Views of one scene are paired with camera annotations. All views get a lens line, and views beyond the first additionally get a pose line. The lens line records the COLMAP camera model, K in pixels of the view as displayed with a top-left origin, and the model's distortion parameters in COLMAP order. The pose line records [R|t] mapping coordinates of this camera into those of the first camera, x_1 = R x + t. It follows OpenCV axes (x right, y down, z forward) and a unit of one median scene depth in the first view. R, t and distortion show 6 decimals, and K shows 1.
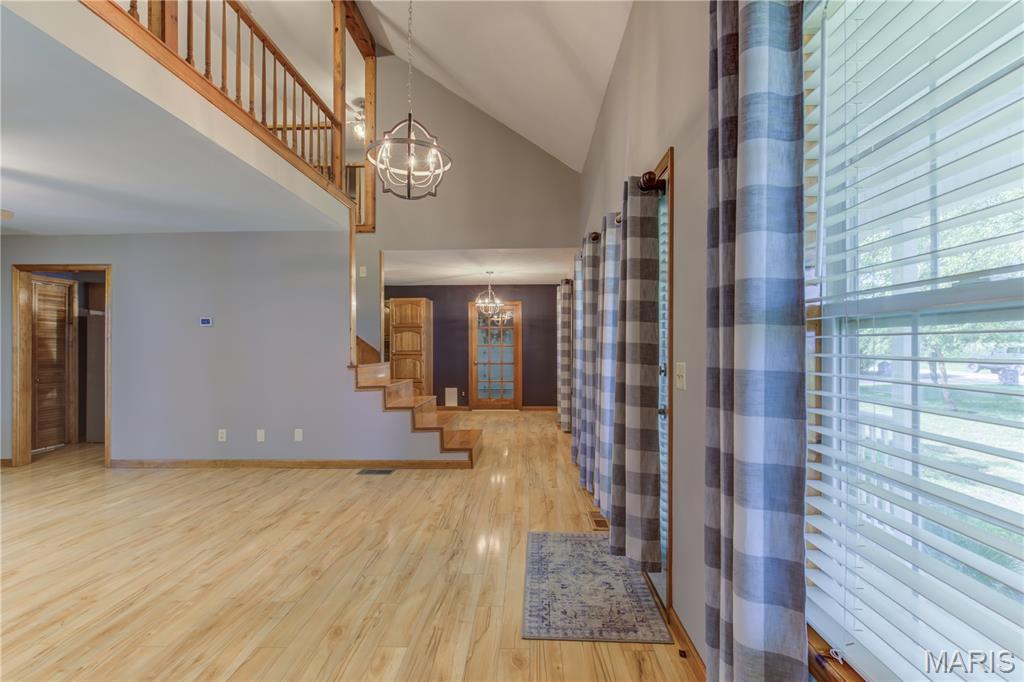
lens RADIAL K [[468.2, 0, 512.4], [0, 468.2, 345.2], [0, 0, 1]] dist [0.001421, 0.000387]
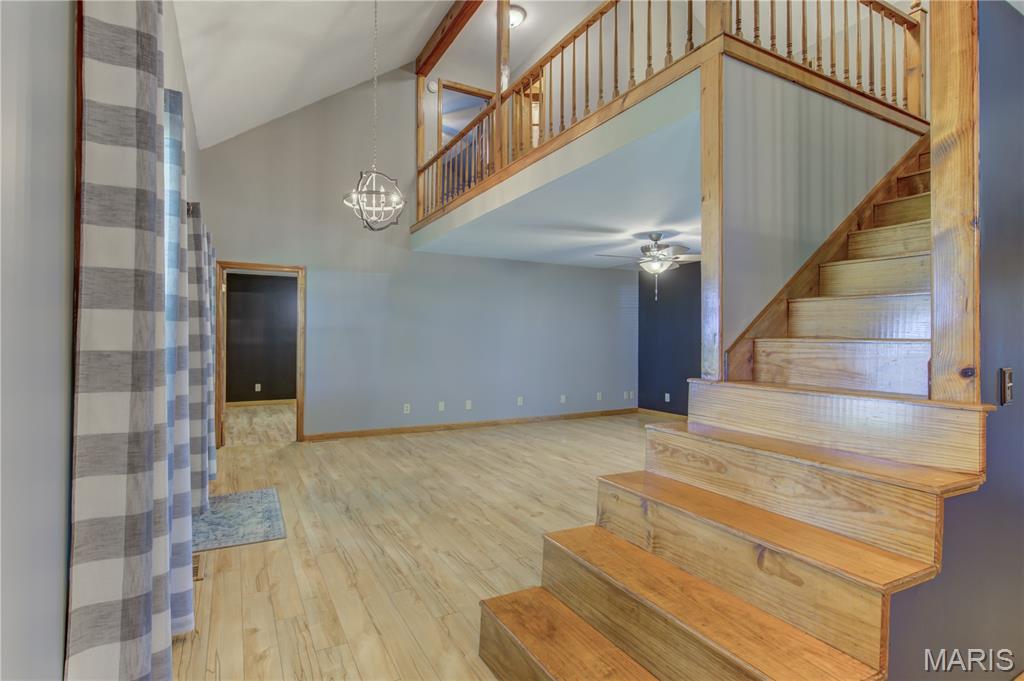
lens RADIAL K [[491.6, 0, 489.5], [0, 491.6, 335.6], [0, 0, 1]] dist [-0.000319, 0.000070]
pose [[-0.869954, -0.003611, -0.493119, 0.152379], [0.000146, 0.999971, -0.007580, 0.002204], [0.493132, -0.006666, -0.869929, 1.875643]]
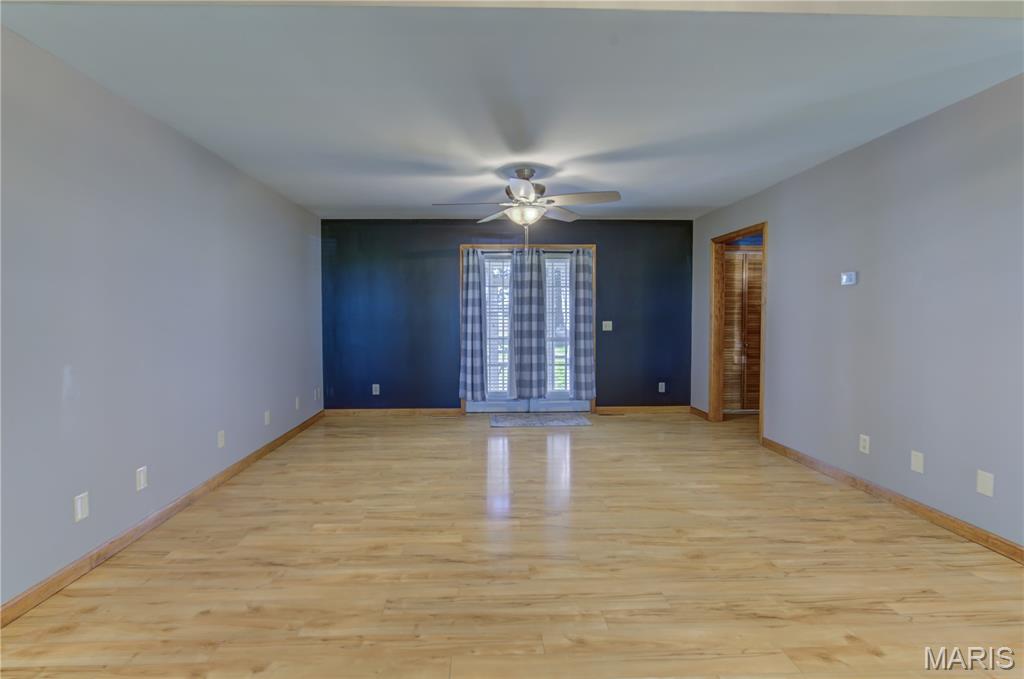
lens RADIAL K [[478.8, 0, 492.7], [0, 478.8, 328.9], [0, 0, 1]] dist [-0.000131, 0.000046]
pose [[0.066243, 0.032813, -0.997264, 0.045849], [0.003178, 0.999447, 0.033096, 0.000731], [0.997798, -0.005362, 0.066102, 0.586918]]
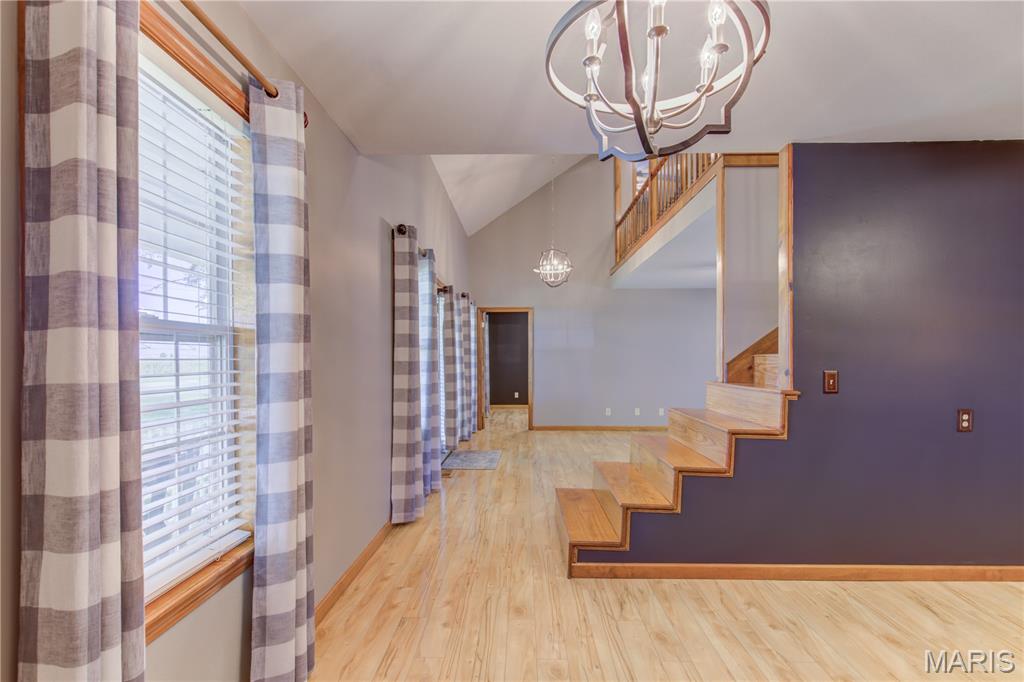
lens RADIAL K [[484.2, 0, 513.1], [0, 484.2, 359.2], [0, 0, 1]] dist [-0.000533, -0.000059]
pose [[-0.999900, 0.007070, -0.012243, -0.008220], [0.007096, 0.999973, -0.002029, 0.009735], [0.012229, -0.002116, -0.999923, 2.474962]]
